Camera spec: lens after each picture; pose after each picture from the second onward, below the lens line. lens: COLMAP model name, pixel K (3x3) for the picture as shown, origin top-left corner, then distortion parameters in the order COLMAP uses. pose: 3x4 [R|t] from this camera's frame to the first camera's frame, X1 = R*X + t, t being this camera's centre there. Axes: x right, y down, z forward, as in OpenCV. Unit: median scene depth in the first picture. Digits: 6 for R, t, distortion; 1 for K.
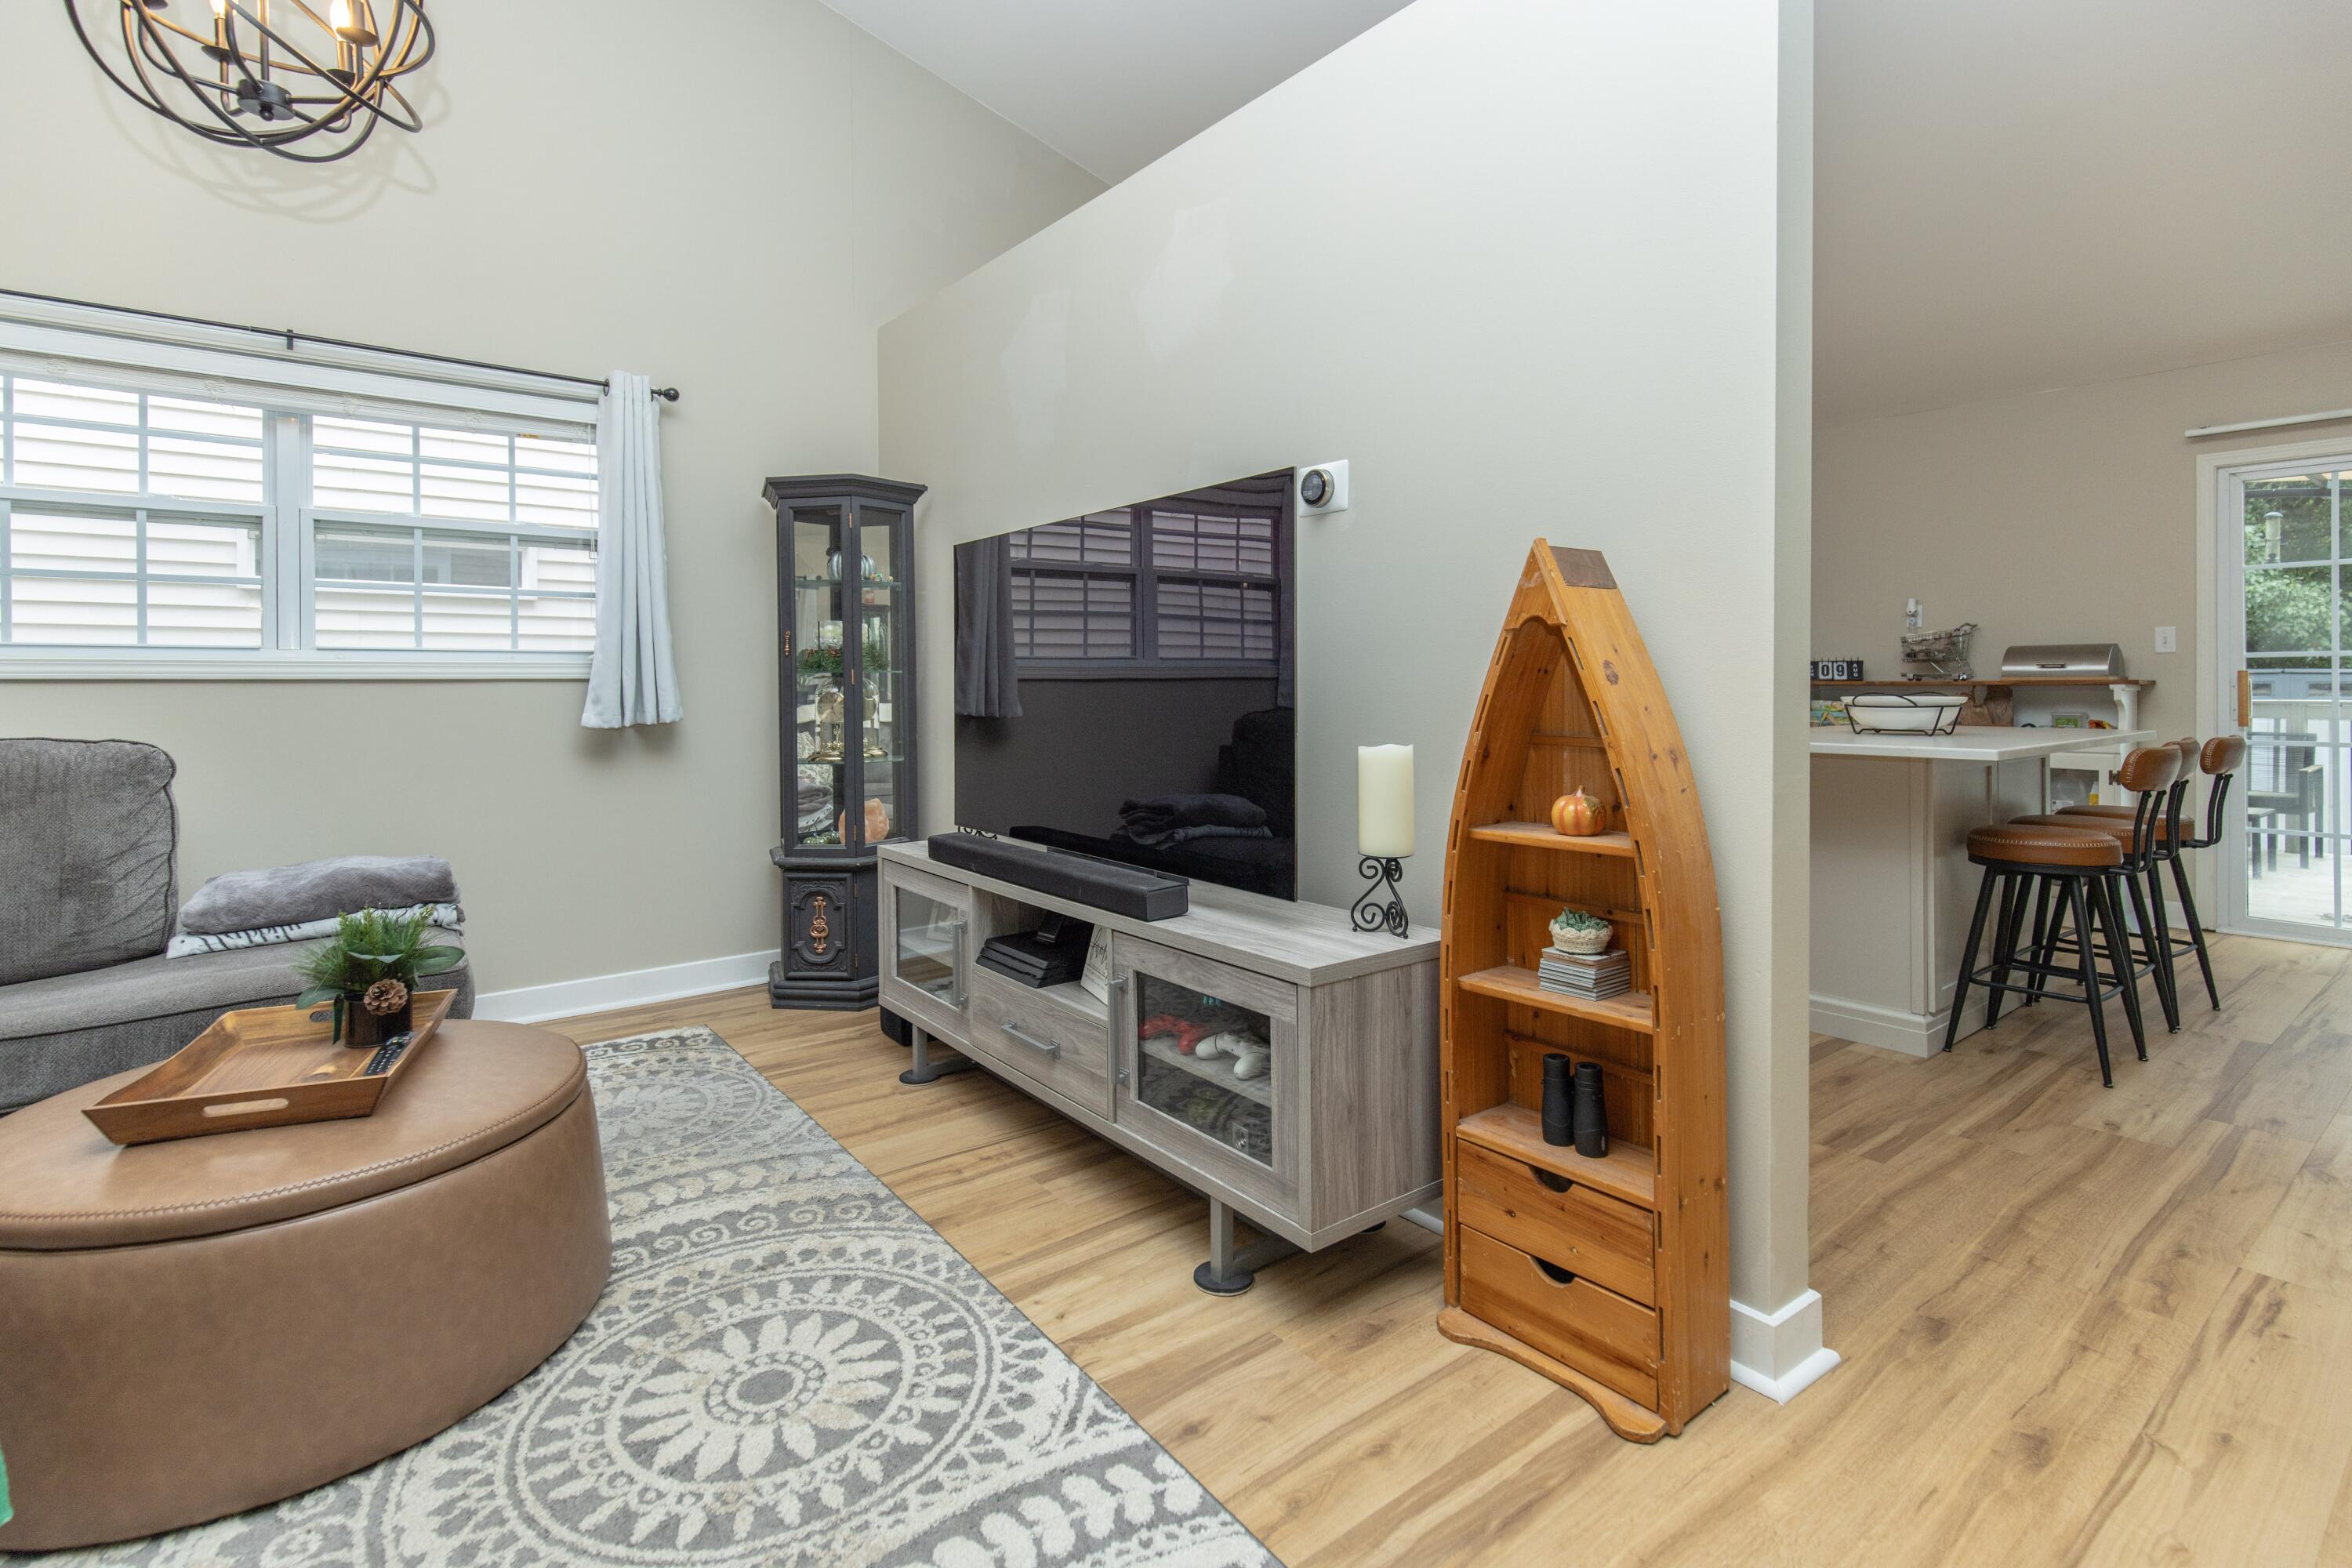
lens RADIAL K [[1090.4, 0, 1172.4], [0, 1090.4, 698.1], [0, 0, 1]] dist [0.010395, -0.000333]
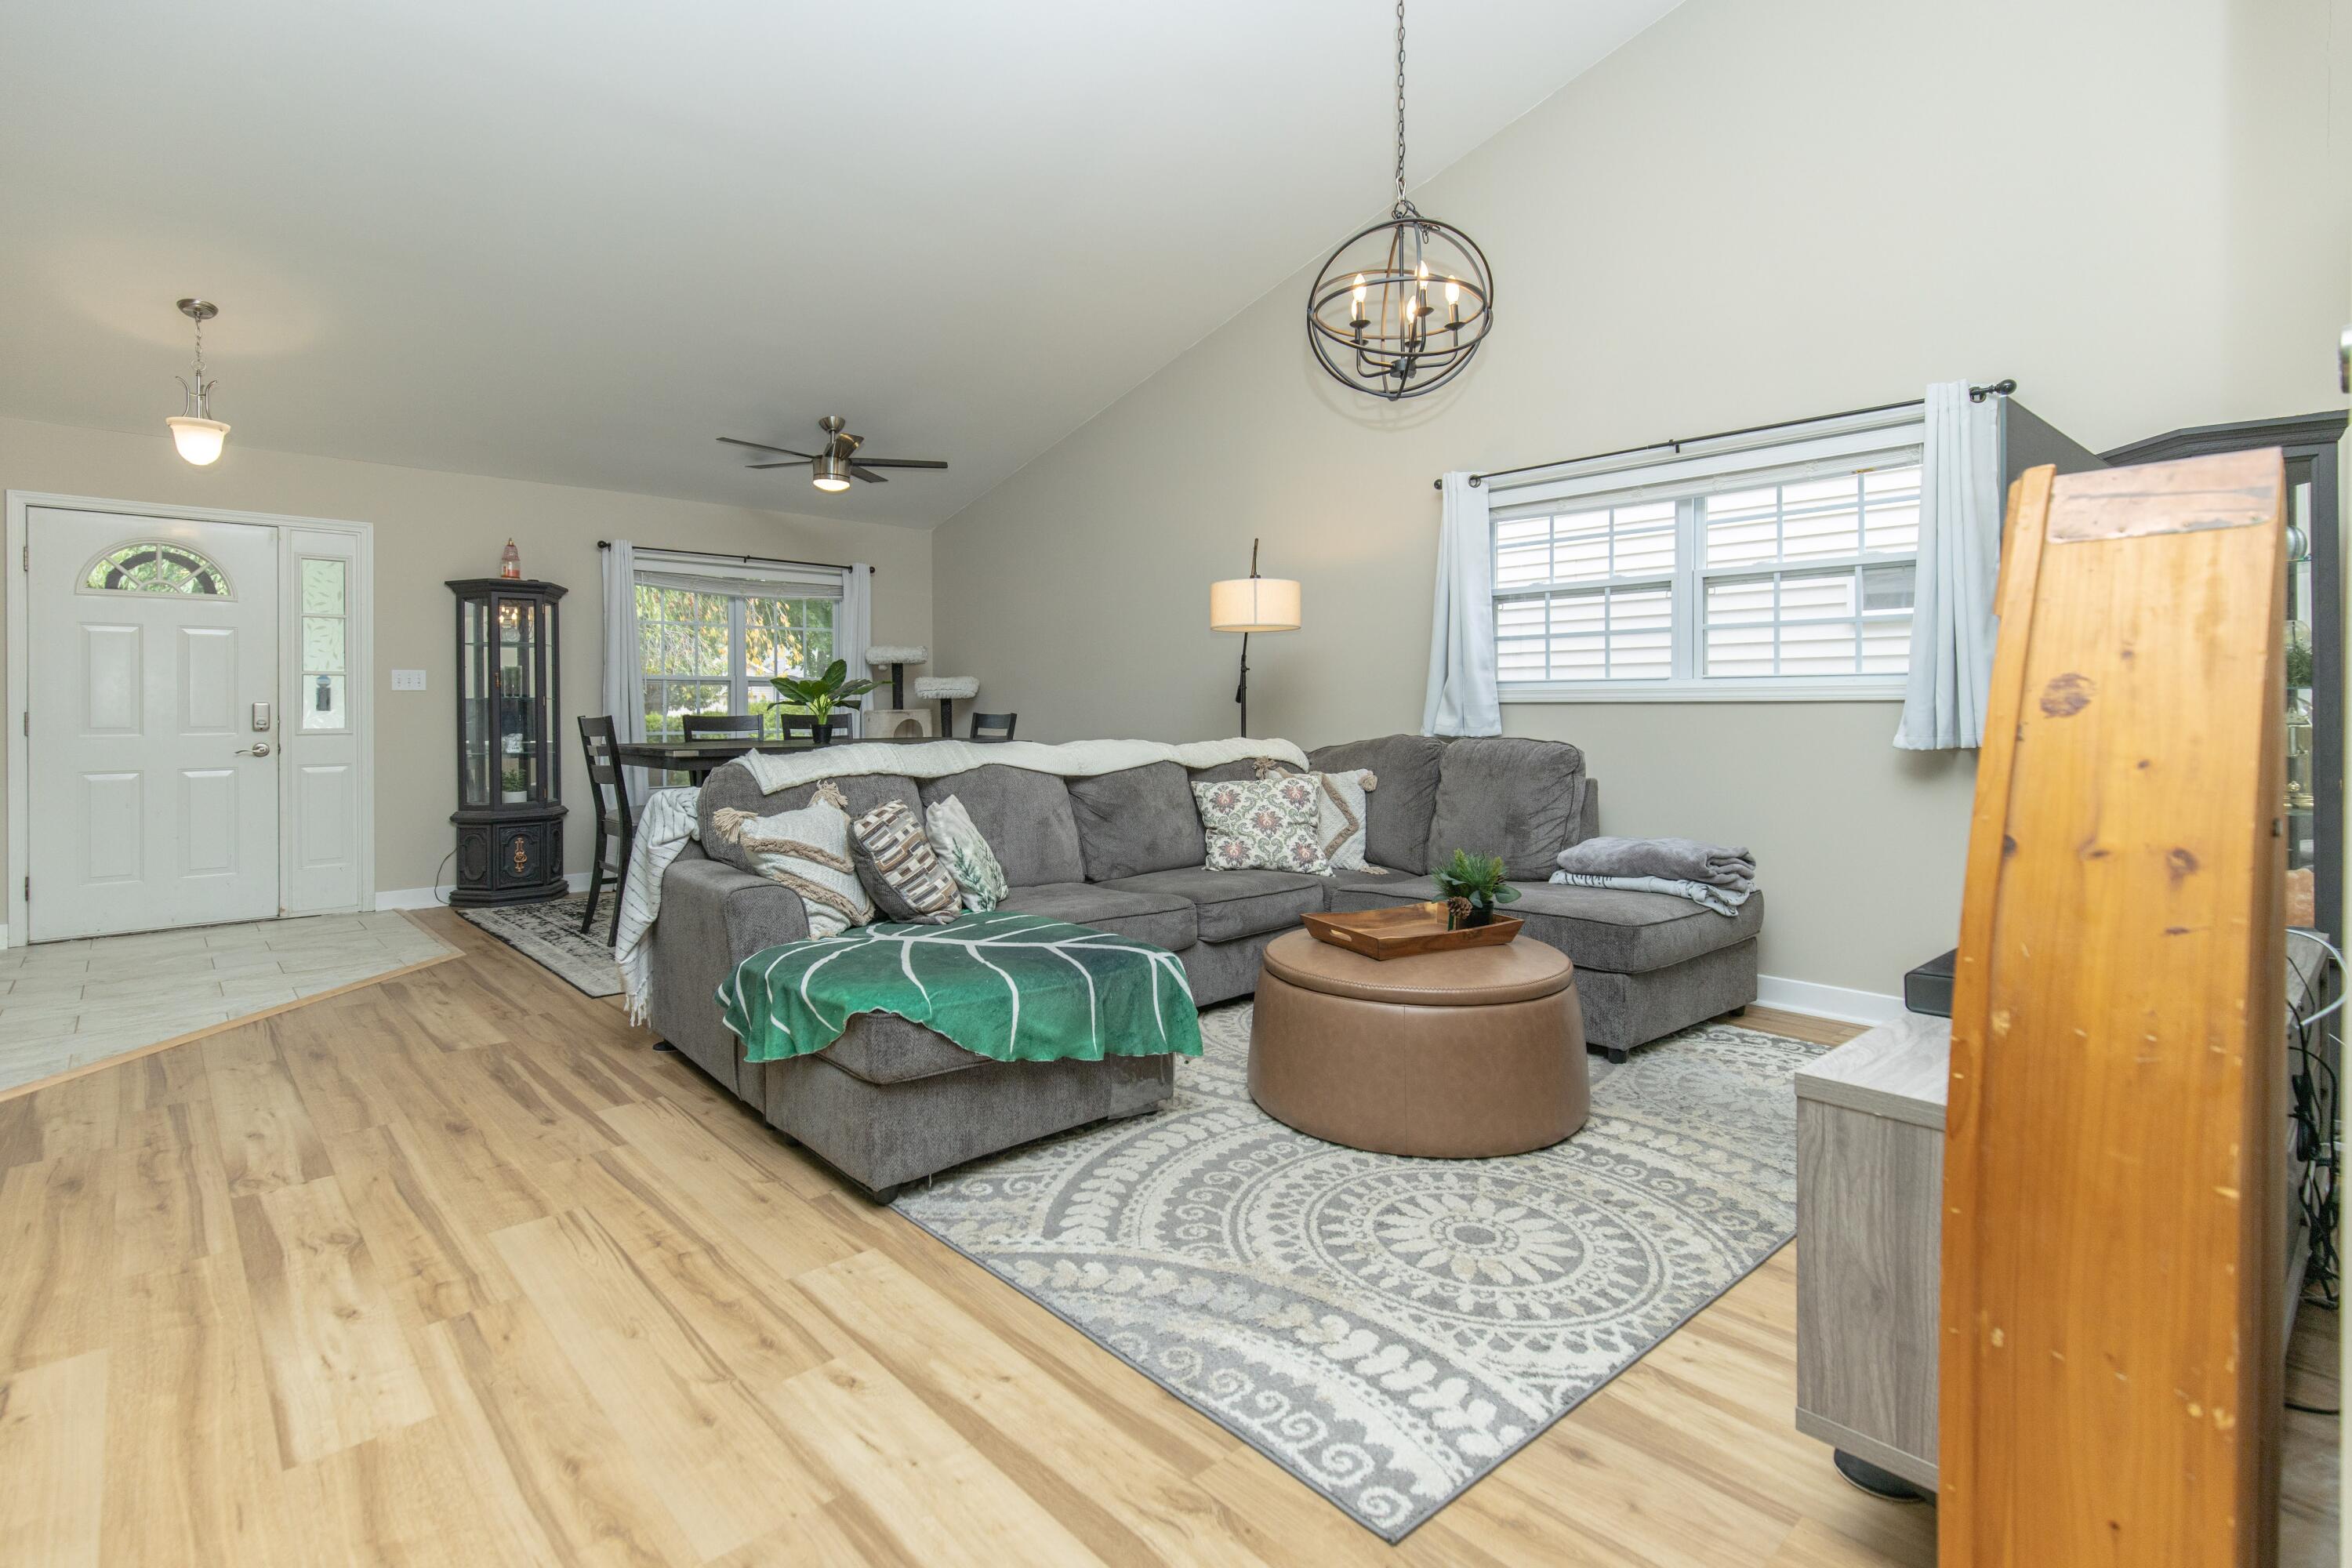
lens RADIAL K [[1169.8, 0, 1173.7], [0, 1169.8, 709.6], [0, 0, 1]] dist [-0.002016, -0.000047]
pose [[0.067149, 0.001923, -0.997741, 0.928975], [-0.010416, 0.999945, 0.001226, -0.004070], [0.997689, 0.010310, 0.067165, 0.491778]]
